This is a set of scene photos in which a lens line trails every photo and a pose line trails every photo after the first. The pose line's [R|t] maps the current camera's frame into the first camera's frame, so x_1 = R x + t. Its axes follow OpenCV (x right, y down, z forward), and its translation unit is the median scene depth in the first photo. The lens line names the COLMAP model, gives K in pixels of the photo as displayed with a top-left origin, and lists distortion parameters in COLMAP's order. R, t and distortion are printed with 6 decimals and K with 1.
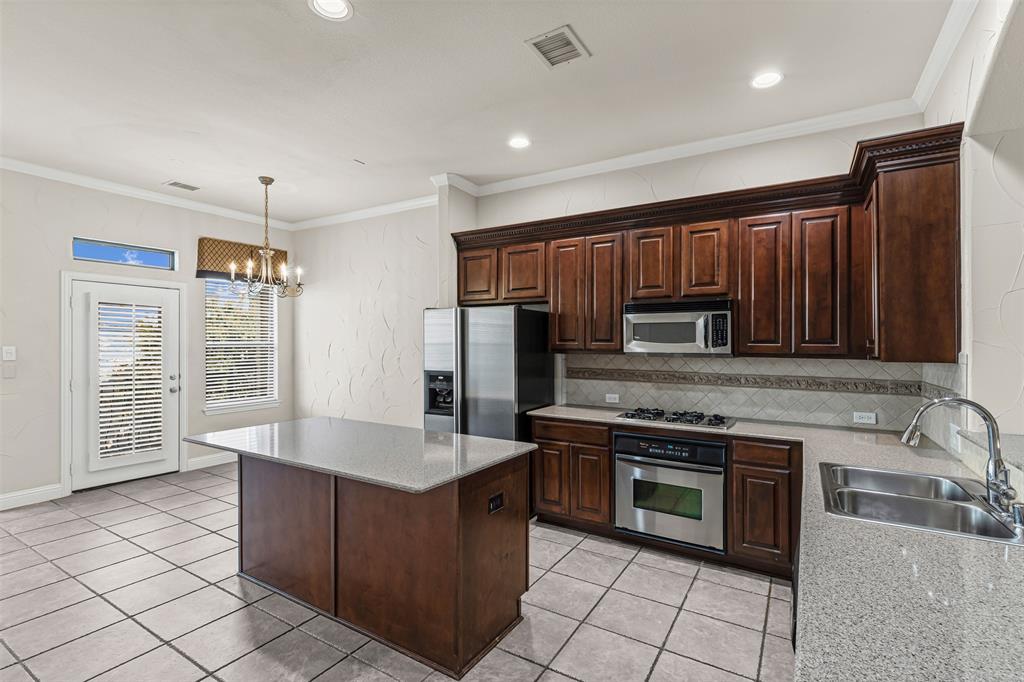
lens RADIAL K [[475.2, 0, 511.7], [0, 475.2, 344.8], [0, 0, 1]] dist [0.010396, 0.001024]
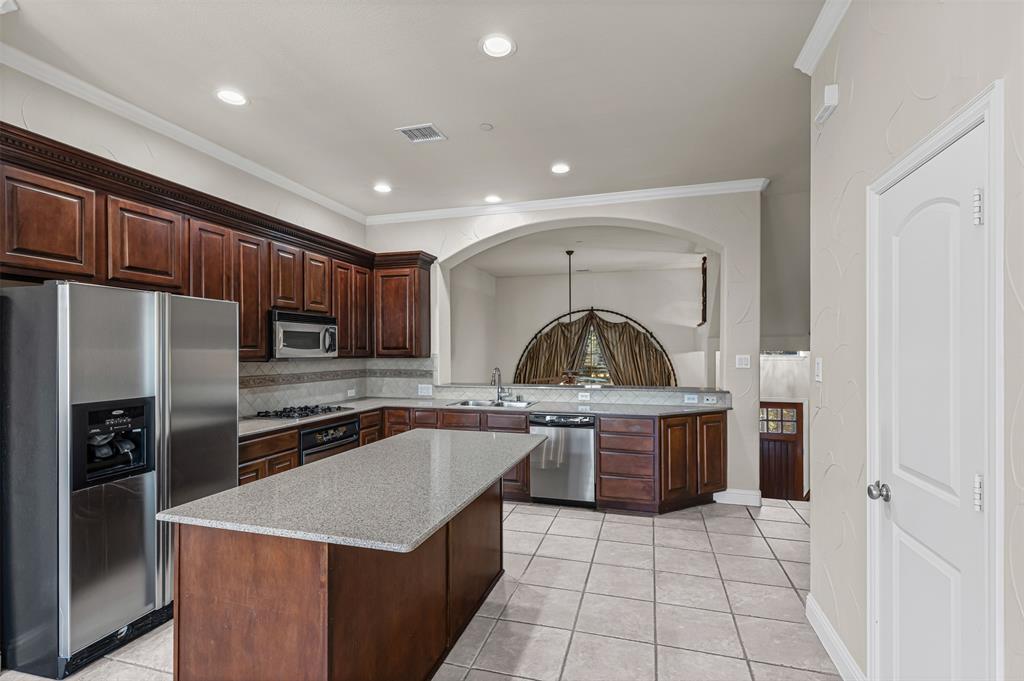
lens RADIAL K [[475.2, 0, 513.3], [0, 475.2, 344.6], [0, 0, 1]] dist [0.010396, 0.001024]
pose [[-0.263680, 0.005120, 0.964597, -0.948826], [-0.001609, 0.999982, -0.005748, -0.008805], [-0.964609, -0.003068, -0.263667, 0.819365]]
